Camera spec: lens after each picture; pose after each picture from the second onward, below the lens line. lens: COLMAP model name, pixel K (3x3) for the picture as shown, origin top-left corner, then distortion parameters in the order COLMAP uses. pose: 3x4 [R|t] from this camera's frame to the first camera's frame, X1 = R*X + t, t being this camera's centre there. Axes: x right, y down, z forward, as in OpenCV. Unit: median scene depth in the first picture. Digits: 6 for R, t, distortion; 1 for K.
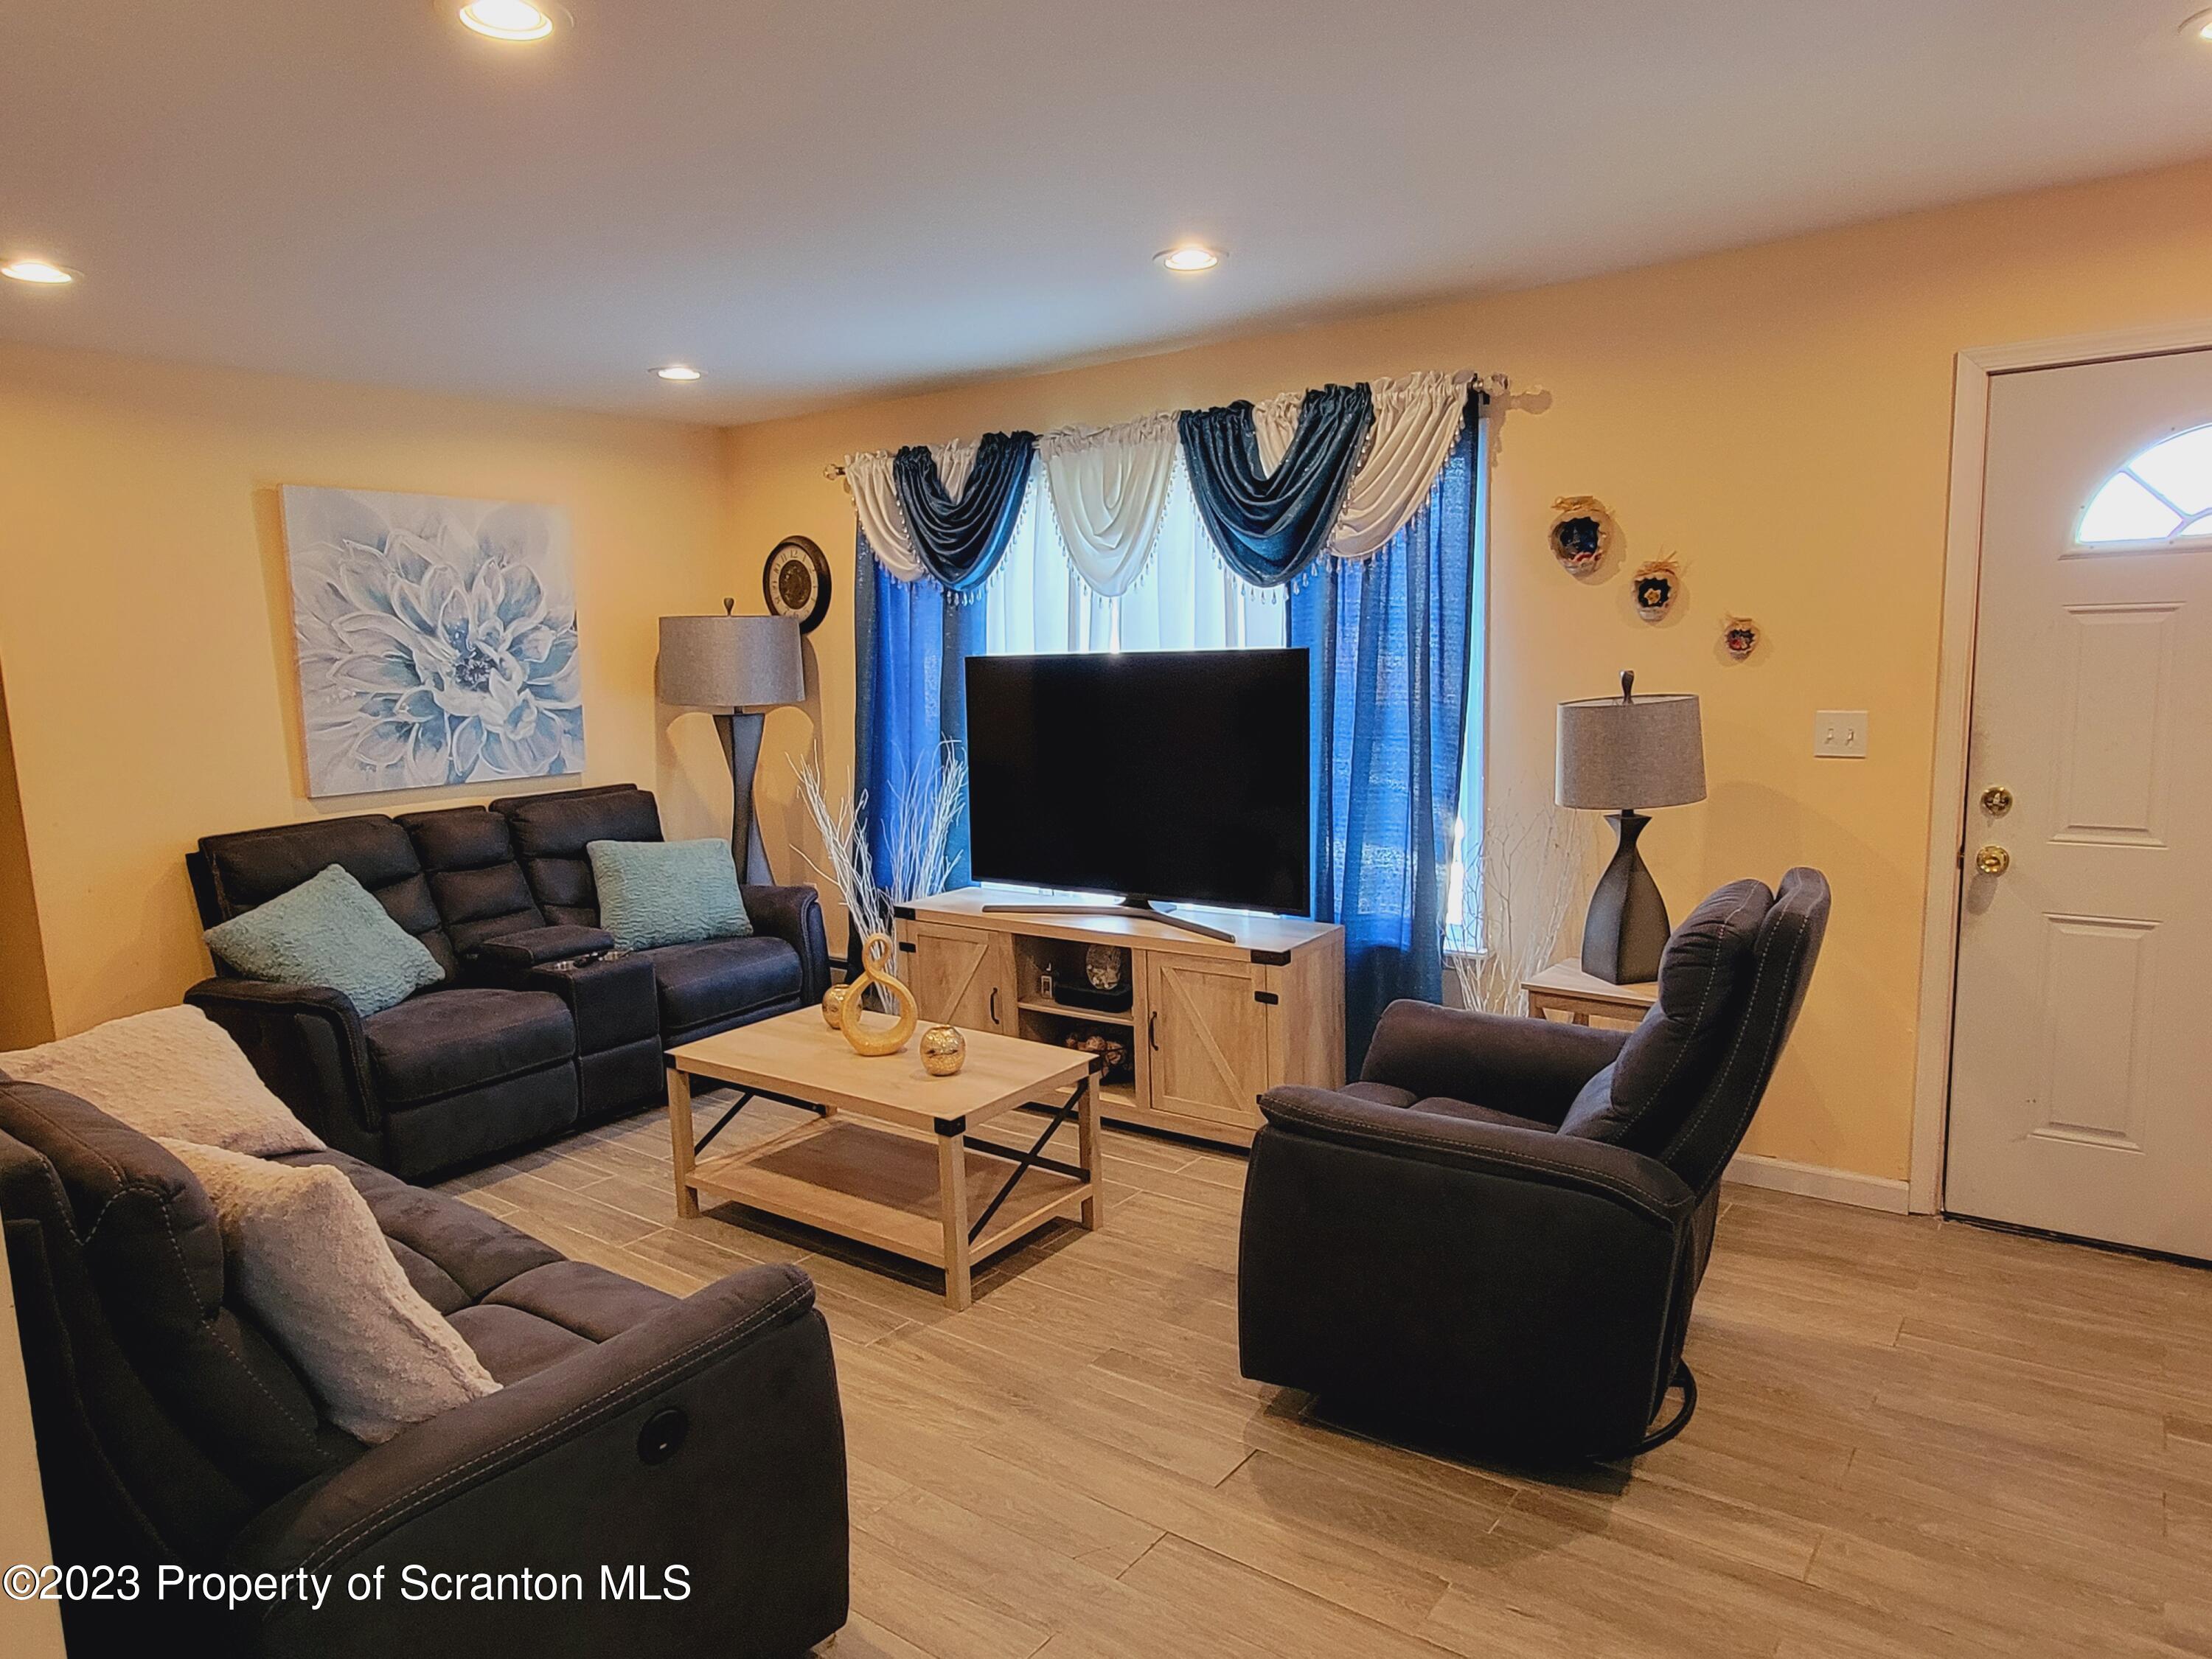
lens RADIAL K [[1377.0, 0, 1102.7], [0, 1377.0, 852.5], [0, 0, 1]] dist [-0.000257, 0.001954]
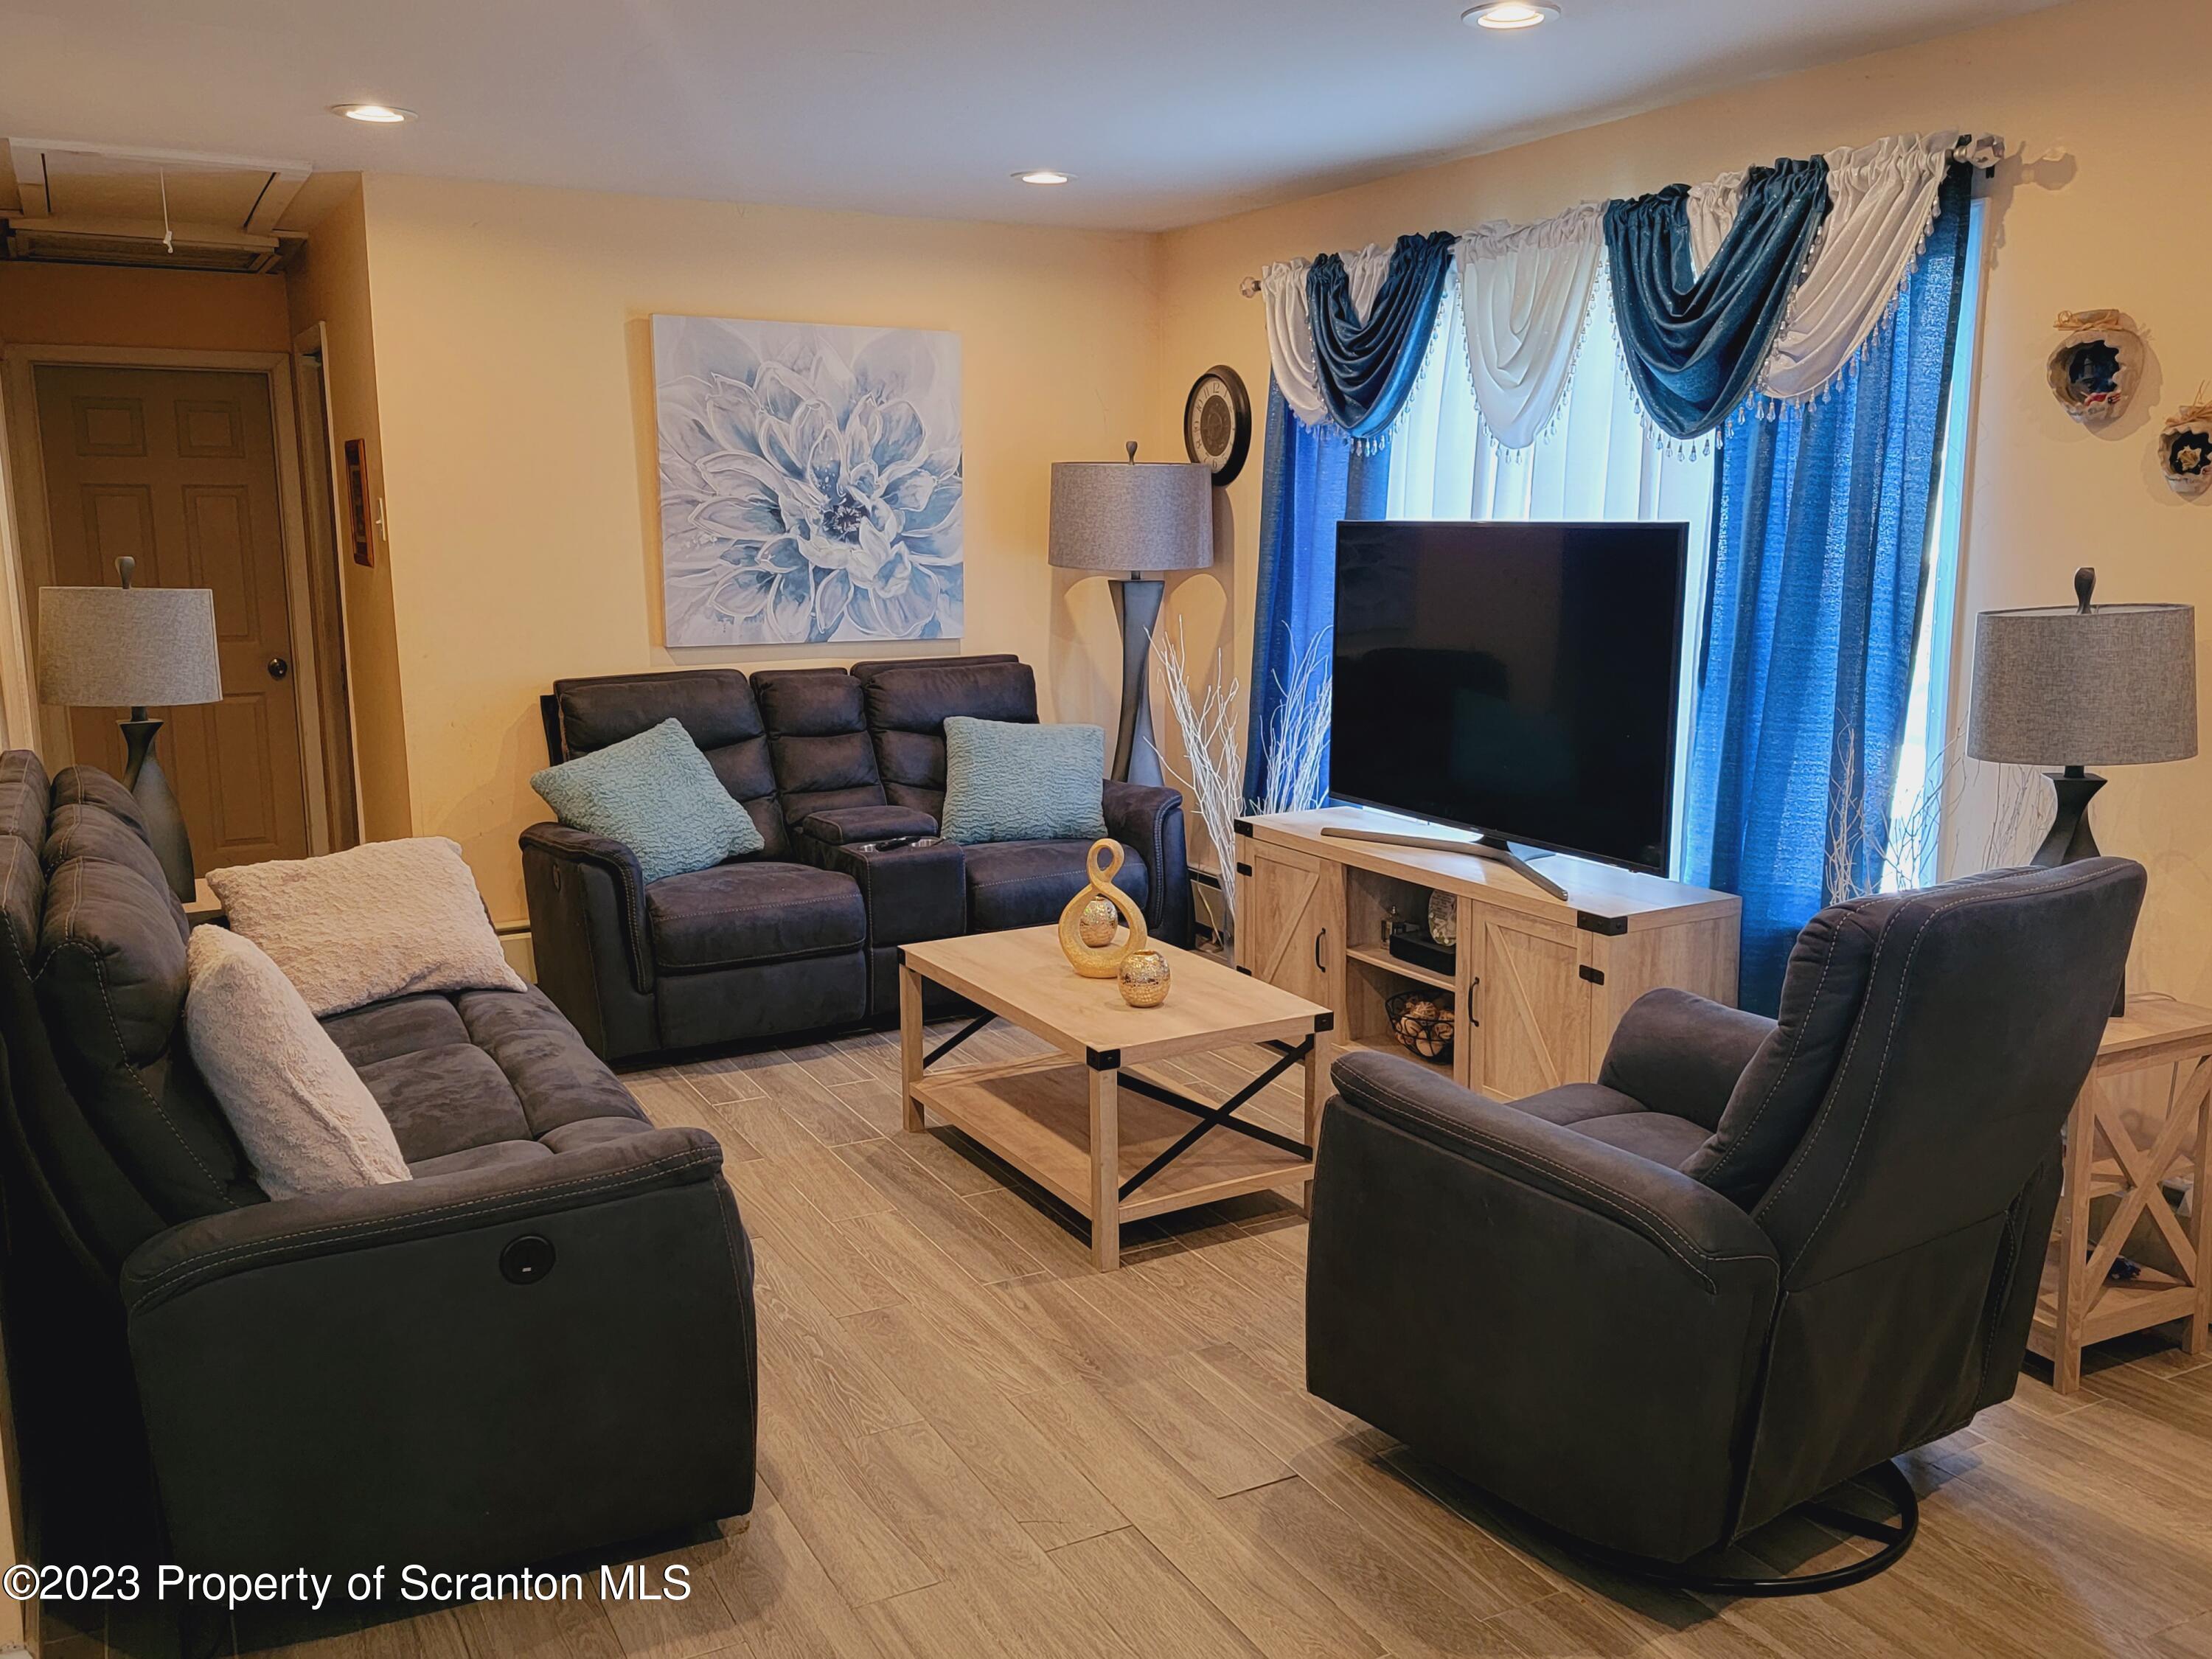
lens RADIAL K [[1810.5, 0, 1111.5], [0, 1810.5, 822.6], [0, 0, 1]] dist [0.113363, -0.107141]
pose [[0.914881, 0.095866, -0.392177, 0.226601], [-0.084125, 0.995343, 0.047058, -0.004460], [0.394862, -0.010061, 0.918686, -0.041514]]
